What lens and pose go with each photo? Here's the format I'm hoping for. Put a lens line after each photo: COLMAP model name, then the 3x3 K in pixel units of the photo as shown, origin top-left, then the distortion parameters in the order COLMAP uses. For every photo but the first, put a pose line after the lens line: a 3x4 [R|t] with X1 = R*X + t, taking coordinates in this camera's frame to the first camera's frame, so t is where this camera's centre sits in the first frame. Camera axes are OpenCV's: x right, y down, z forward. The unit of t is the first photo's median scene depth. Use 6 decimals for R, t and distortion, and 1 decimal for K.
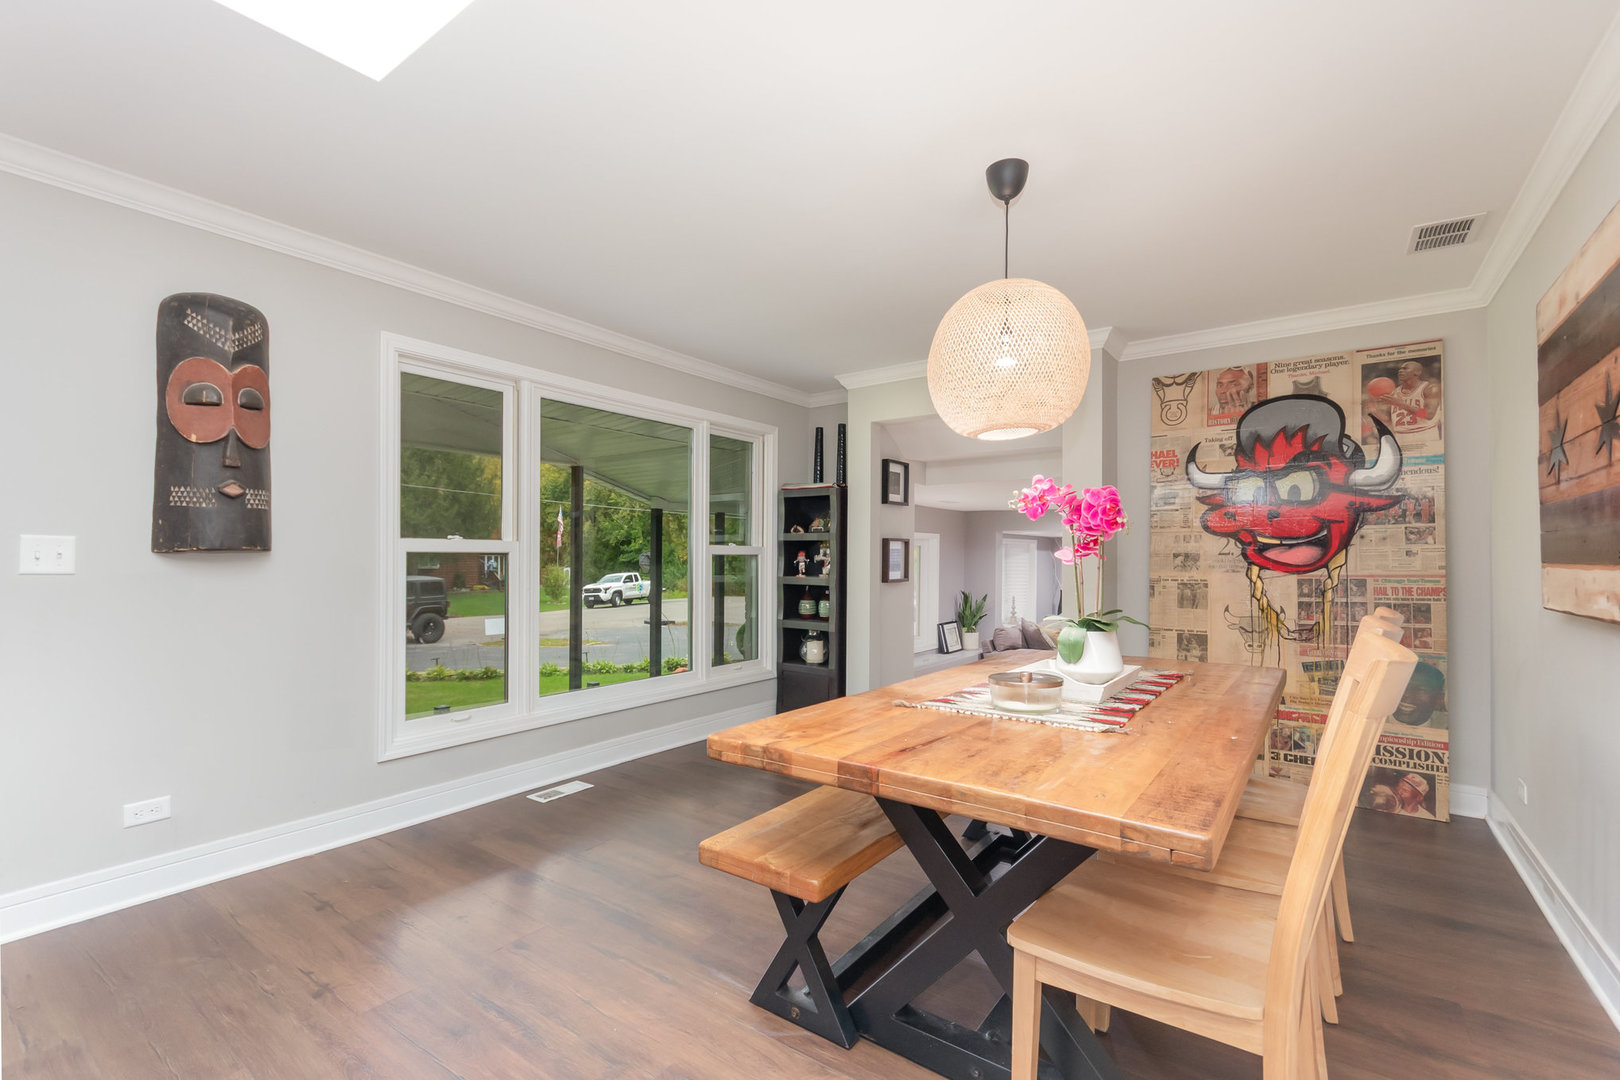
lens RADIAL K [[714.4, 0, 804.2], [0, 714.4, 556.7], [0, 0, 1]] dist [-0.002537, -0.000572]
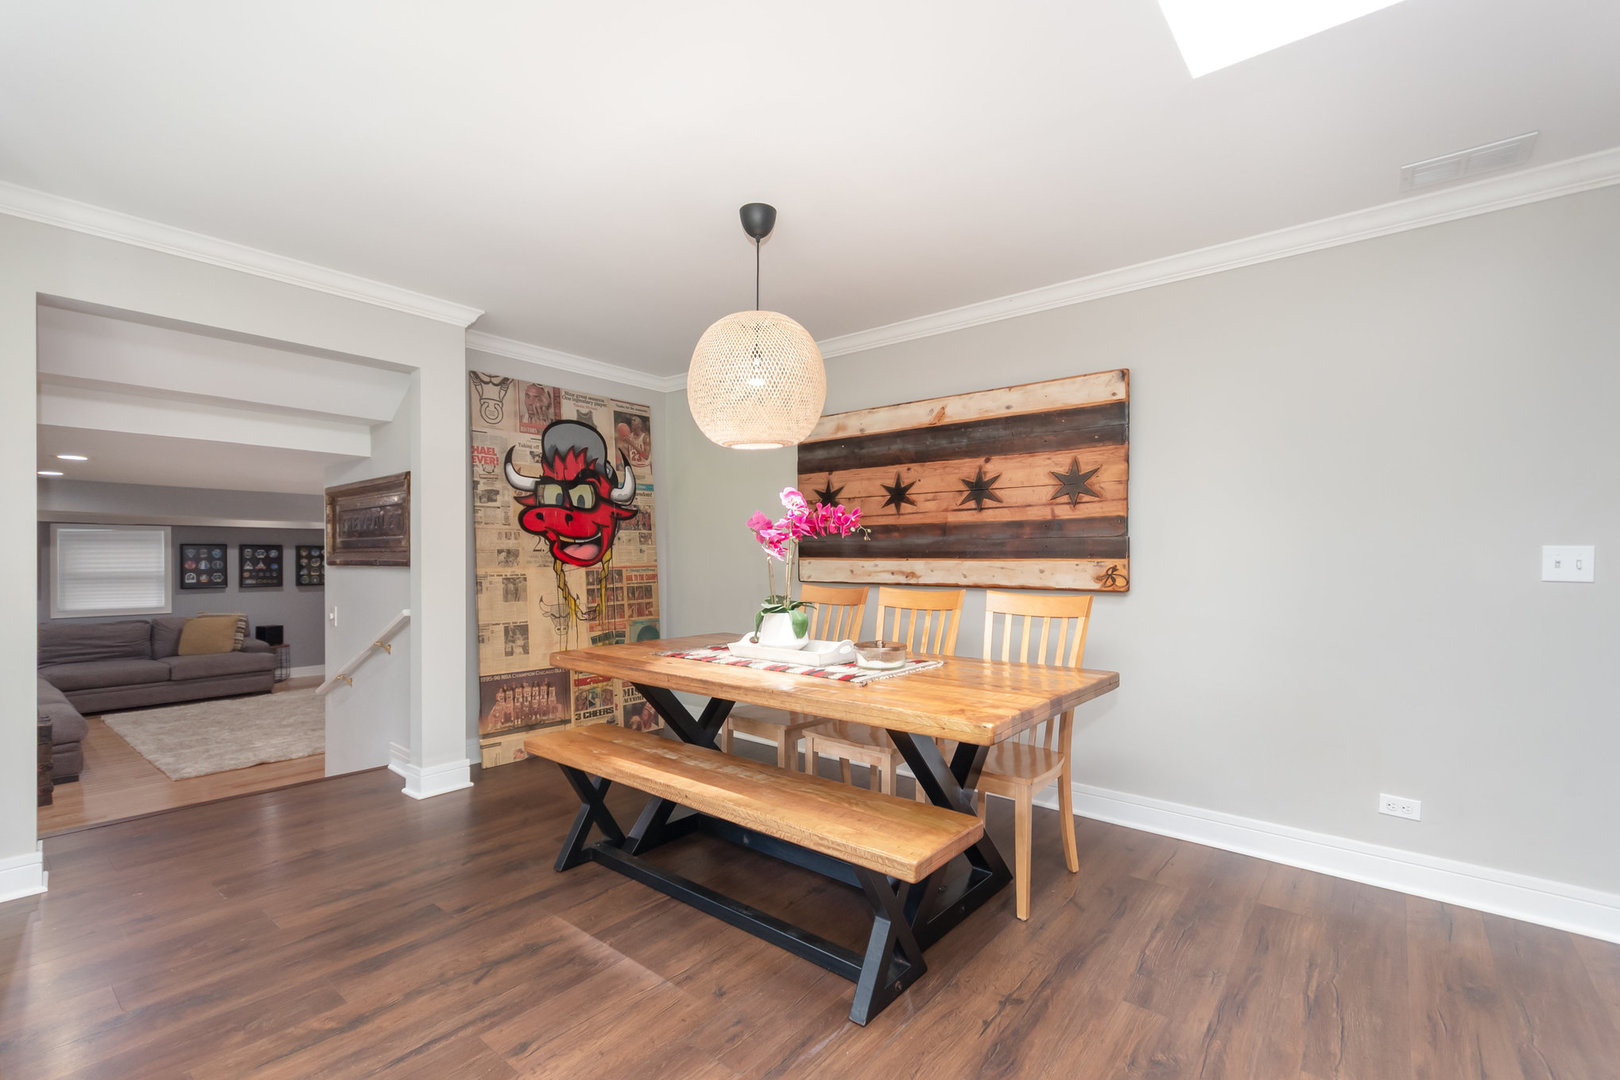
lens RADIAL K [[714.4, 0, 804.2], [0, 714.4, 556.7], [0, 0, 1]] dist [-0.002537, -0.000572]
pose [[0.053566, -0.006746, 0.998542, -0.526065], [-0.009197, 0.999931, 0.007249, -0.006119], [-0.998522, -0.009572, 0.053500, 0.546089]]
